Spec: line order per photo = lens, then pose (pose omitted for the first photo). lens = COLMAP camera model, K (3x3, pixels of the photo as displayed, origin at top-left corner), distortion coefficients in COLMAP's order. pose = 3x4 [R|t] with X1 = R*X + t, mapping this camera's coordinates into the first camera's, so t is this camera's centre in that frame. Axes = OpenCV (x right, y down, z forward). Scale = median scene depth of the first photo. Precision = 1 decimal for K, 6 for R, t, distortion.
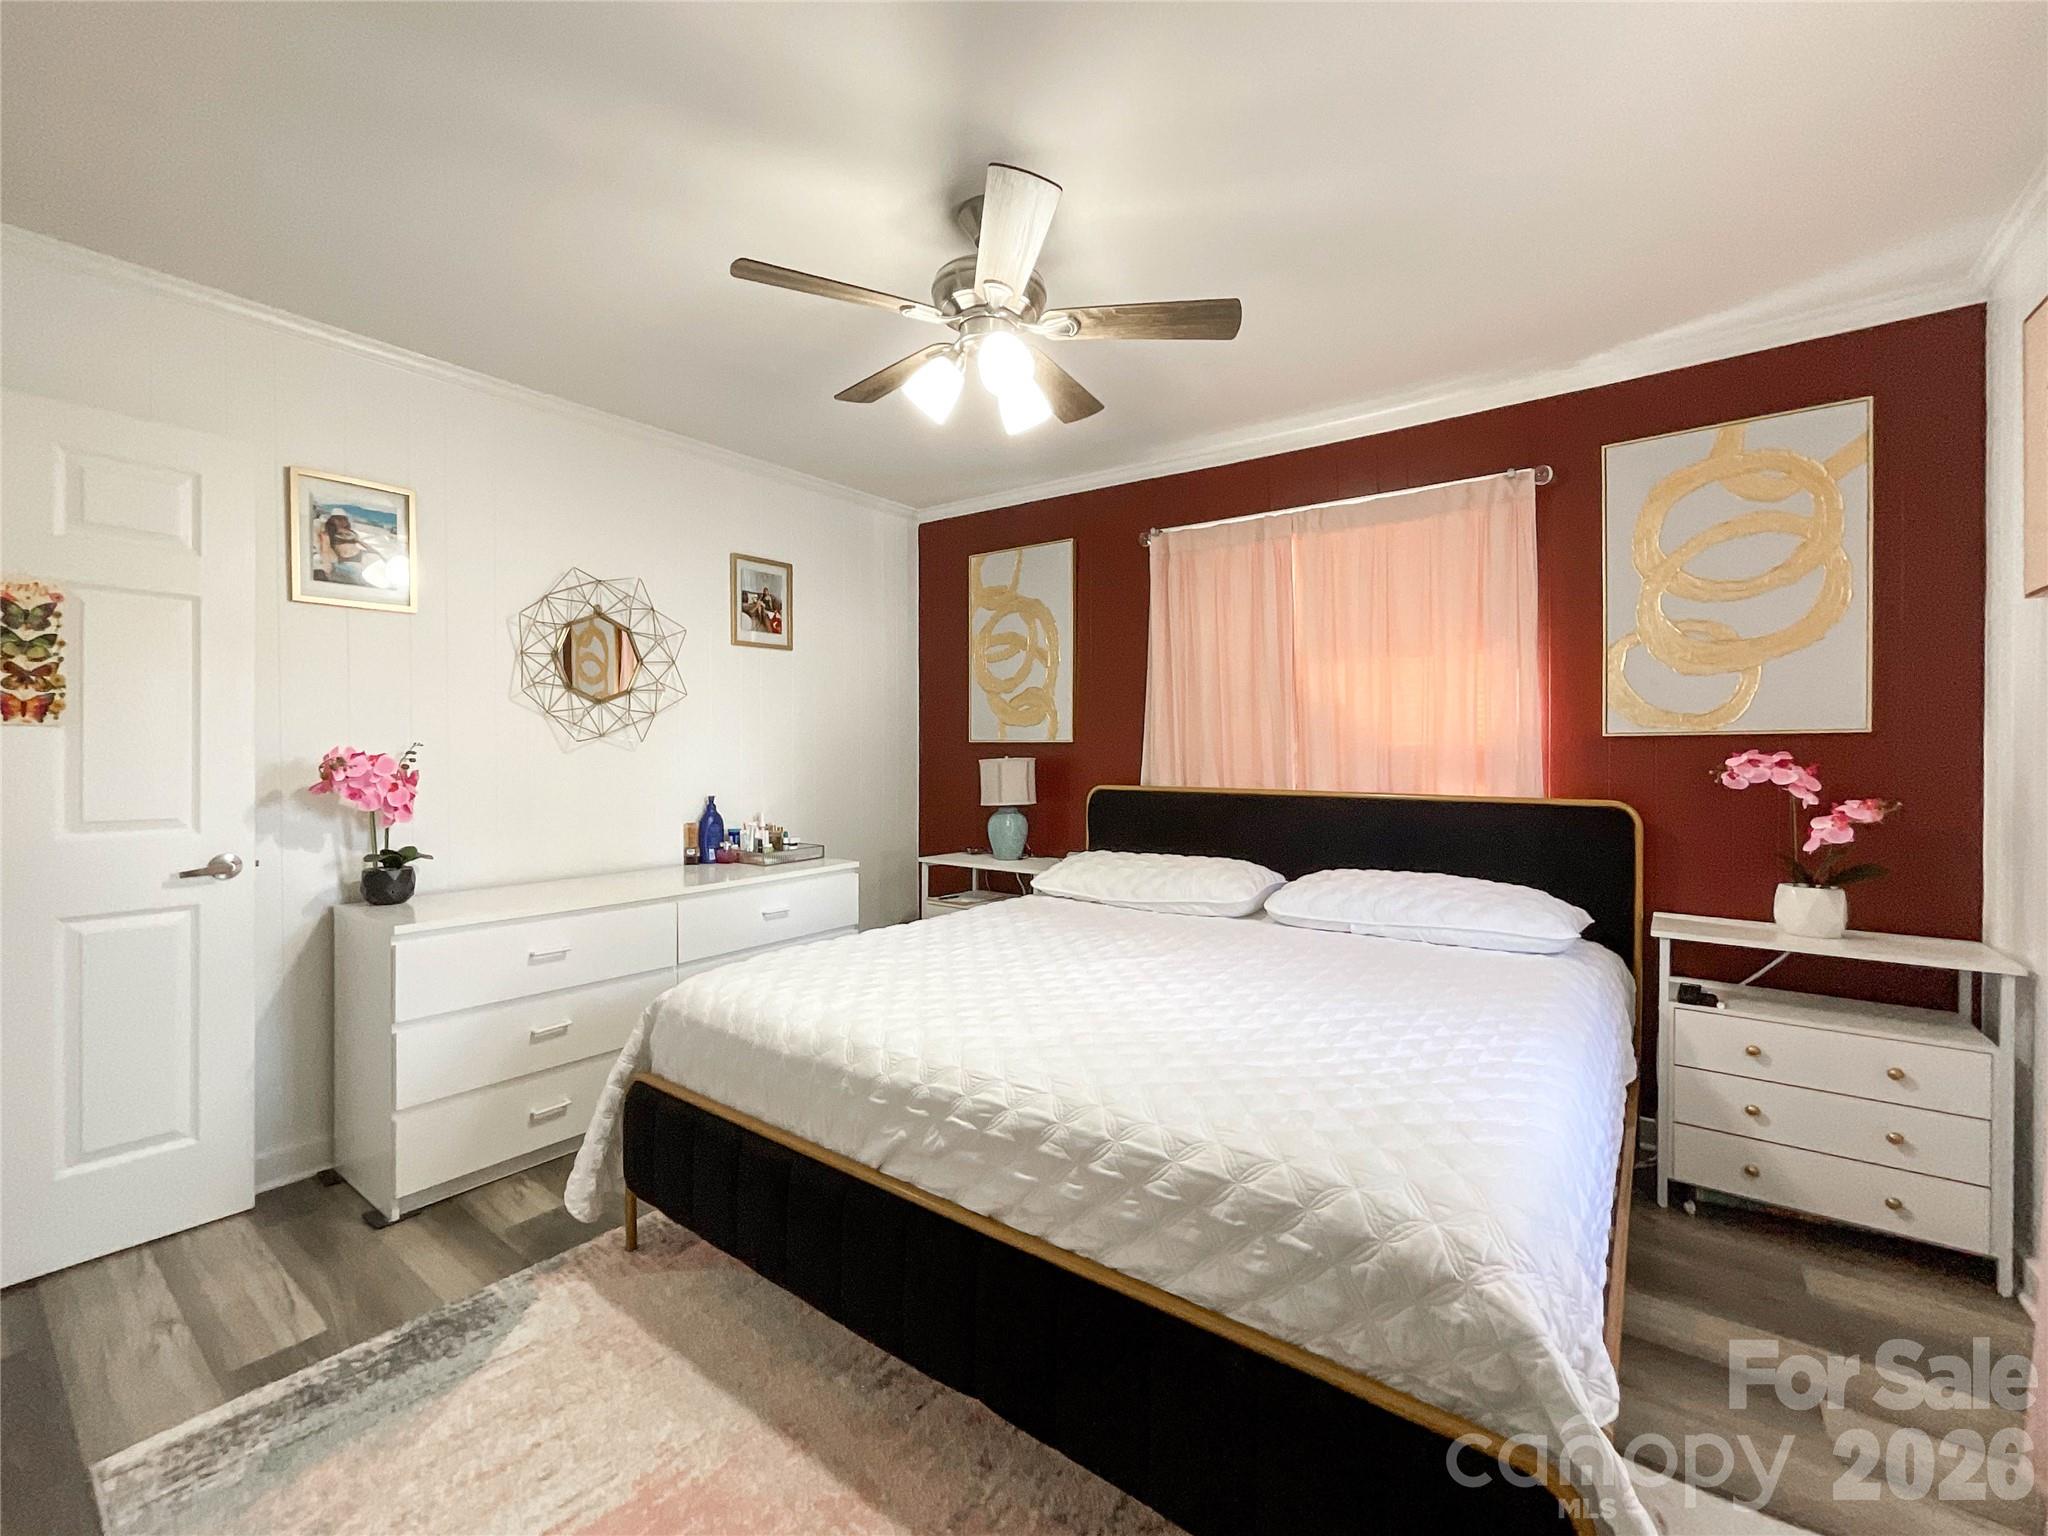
lens RADIAL K [[876.0, 0, 1015.1], [0, 876.0, 758.8], [0, 0, 1]] dist [-0.004714, 0.000026]
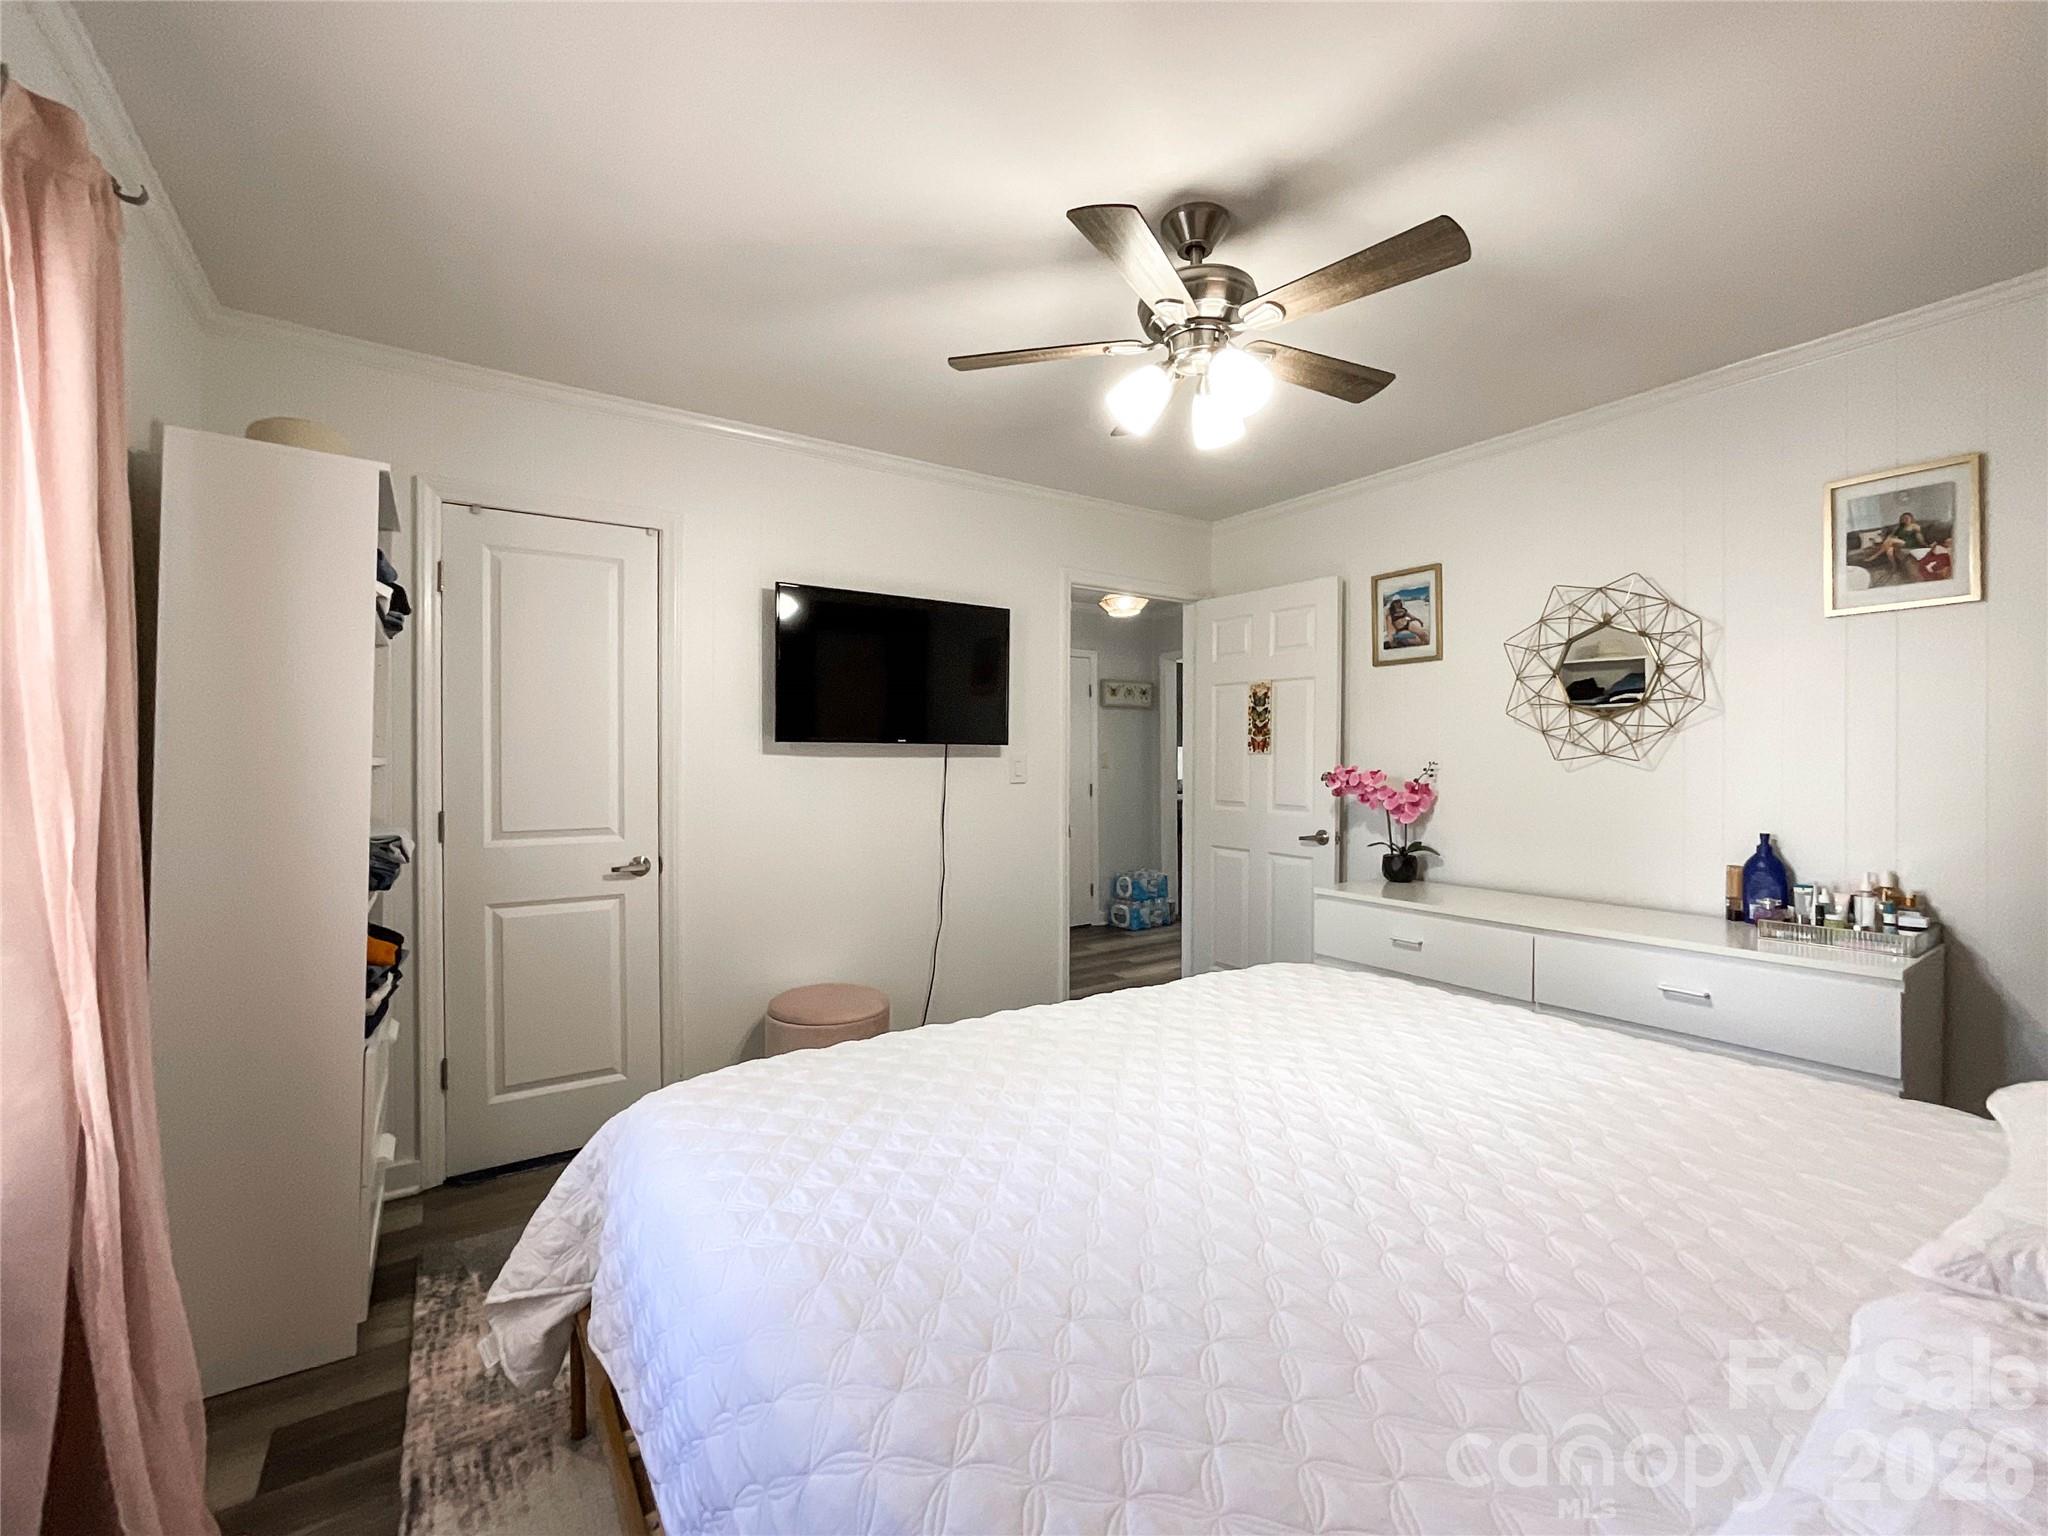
lens RADIAL K [[876.0, 0, 1015.1], [0, 876.0, 758.8], [0, 0, 1]] dist [-0.004714, 0.000026]
pose [[-0.316990, -0.008140, -0.948394, 0.522488], [-0.015154, 0.999879, -0.003517, -0.007312], [0.948308, 0.013257, -0.317075, 0.609820]]
